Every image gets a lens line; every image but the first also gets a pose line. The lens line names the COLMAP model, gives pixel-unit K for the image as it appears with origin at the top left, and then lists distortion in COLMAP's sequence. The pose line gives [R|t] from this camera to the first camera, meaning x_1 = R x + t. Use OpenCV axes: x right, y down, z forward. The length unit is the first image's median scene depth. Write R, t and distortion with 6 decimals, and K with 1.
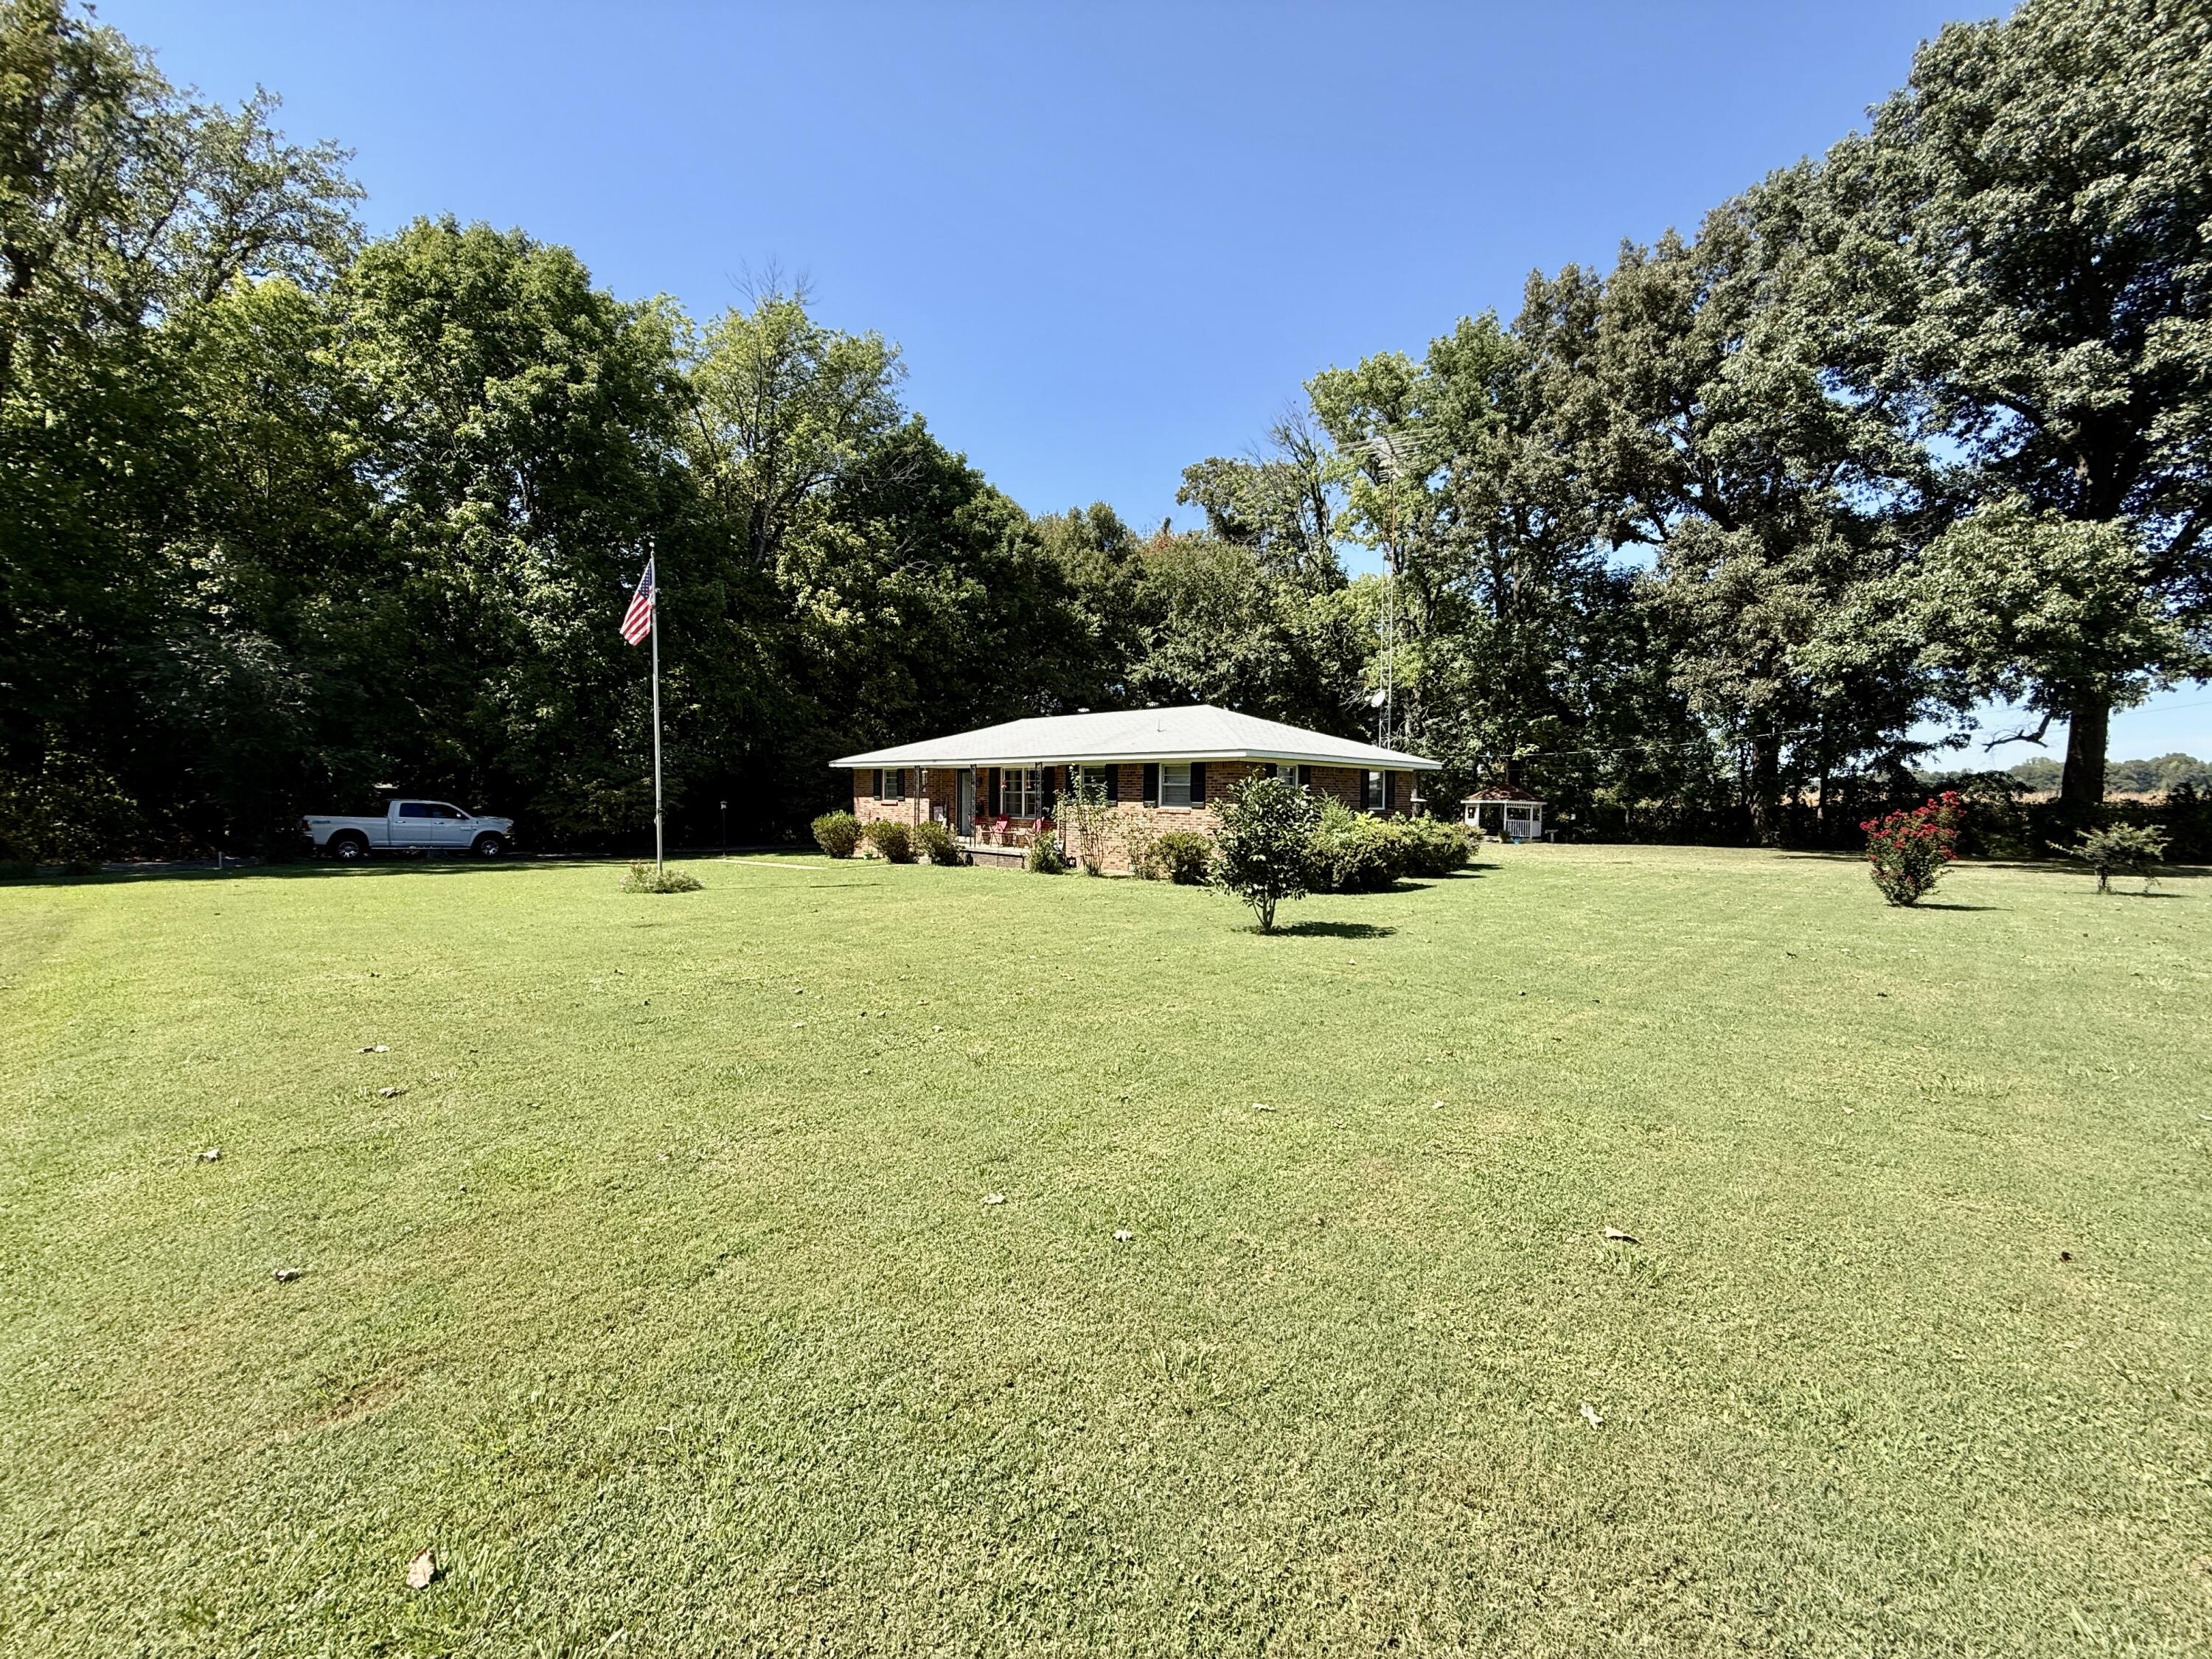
lens RADIAL K [[880.1, 0, 1100.4], [0, 880.1, 825.3], [0, 0, 1]] dist [0.000151, -0.000200]
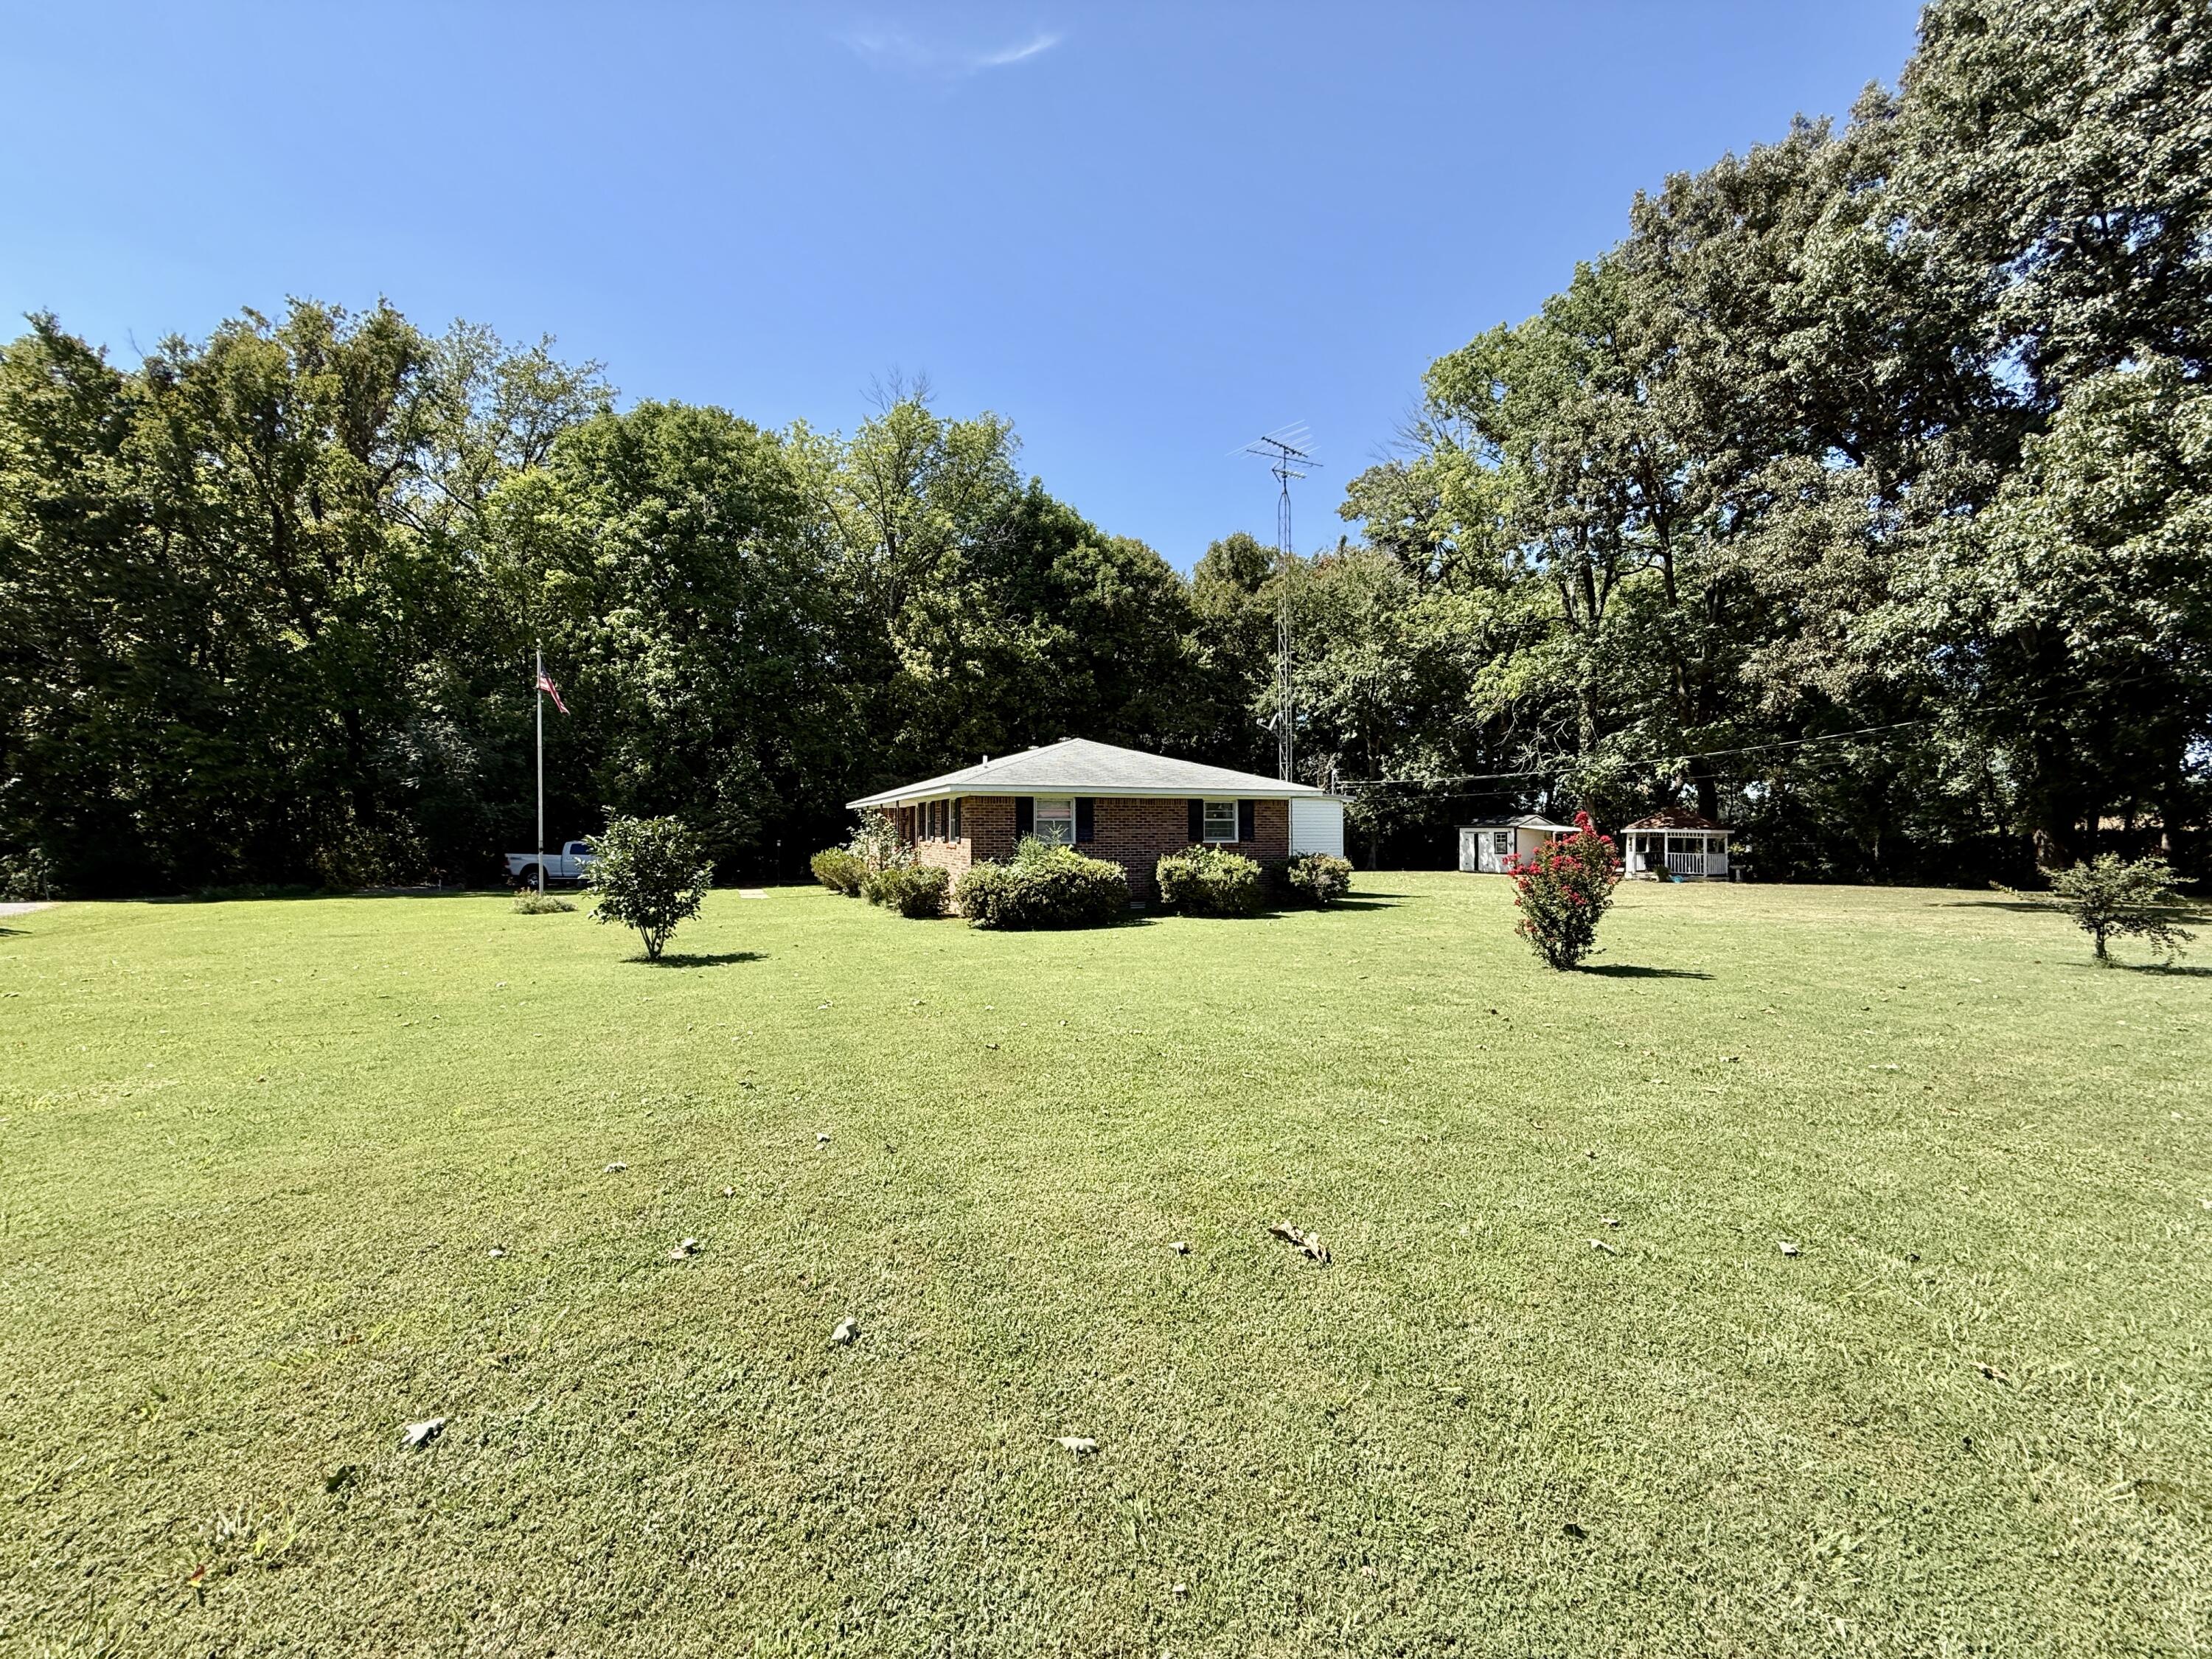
lens RADIAL K [[880.1, 0, 1101.1], [0, 880.1, 822.4], [0, 0, 1]] dist [0.000151, -0.000200]
pose [[0.925434, -0.017150, -0.378521, 0.521125], [0.001065, 0.999089, -0.042661, -0.000124], [0.378908, 0.039077, 0.924609, 0.099359]]
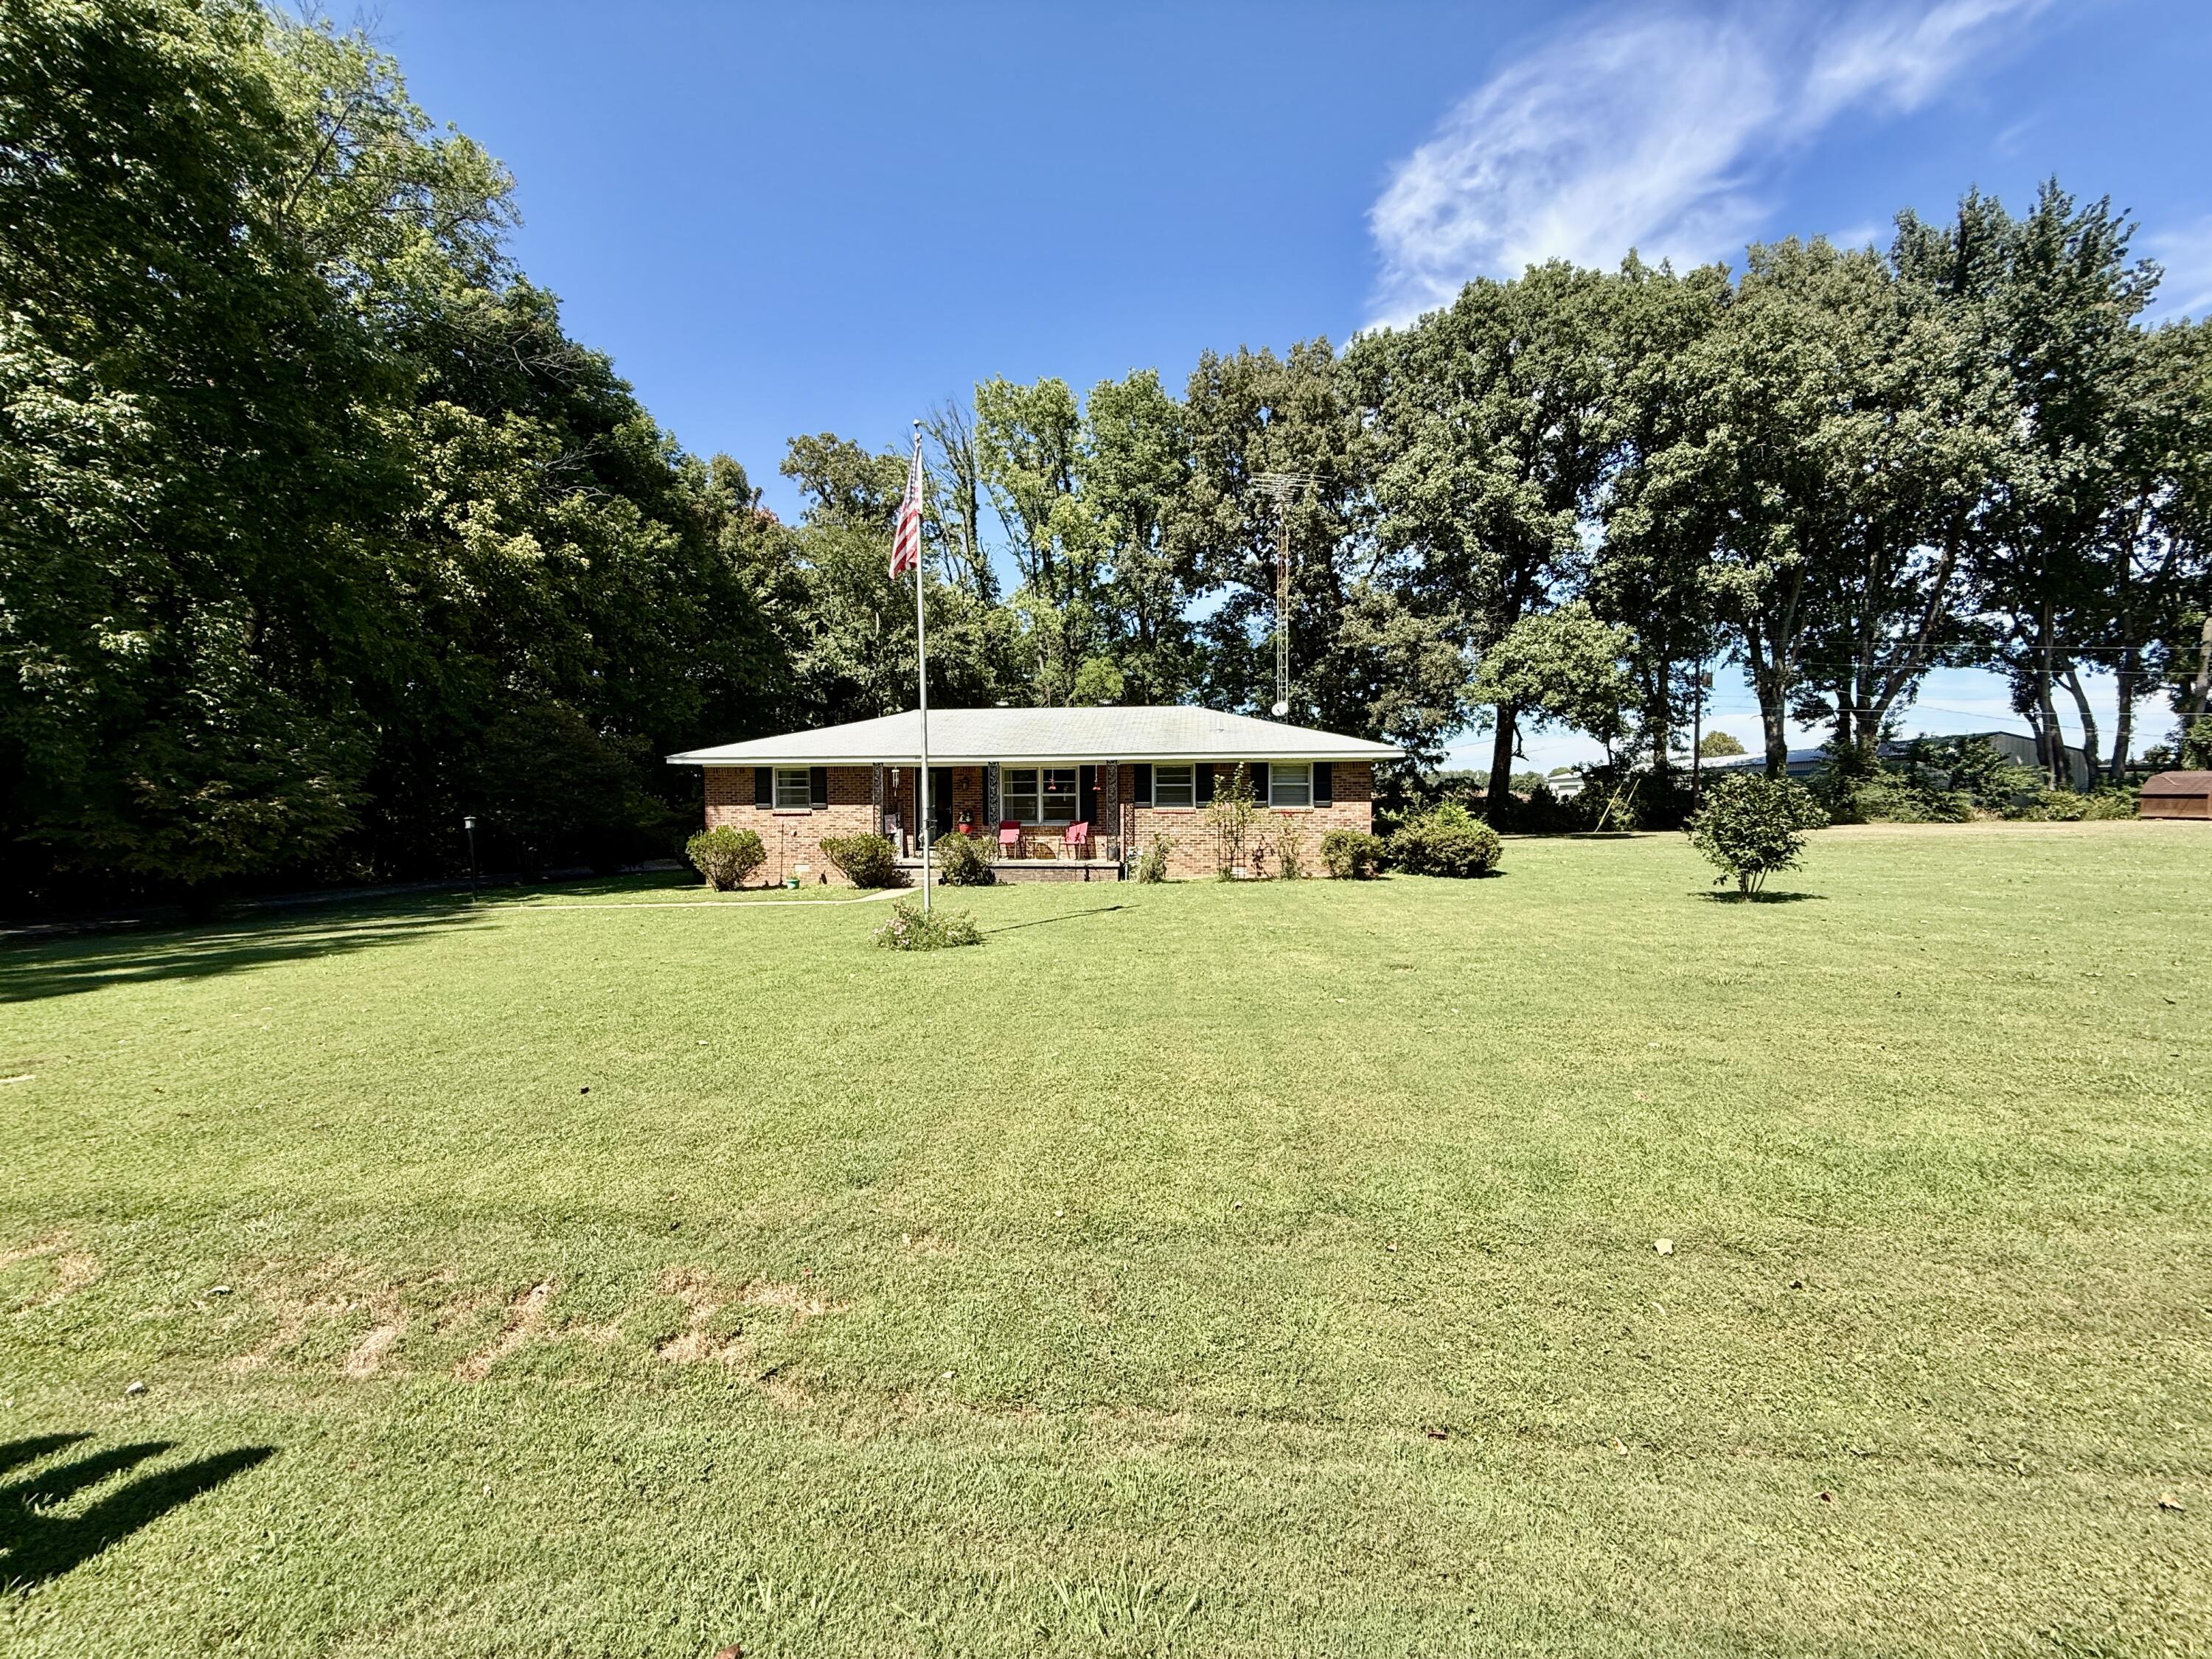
lens RADIAL K [[880.1, 0, 1102.6], [0, 880.1, 823.2], [0, 0, 1]] dist [0.000151, -0.000200]
pose [[0.783067, -0.029534, 0.621236, -0.582286], [0.036165, 0.999344, 0.001924, -0.009308], [-0.620885, 0.020960, 0.783621, 0.286694]]
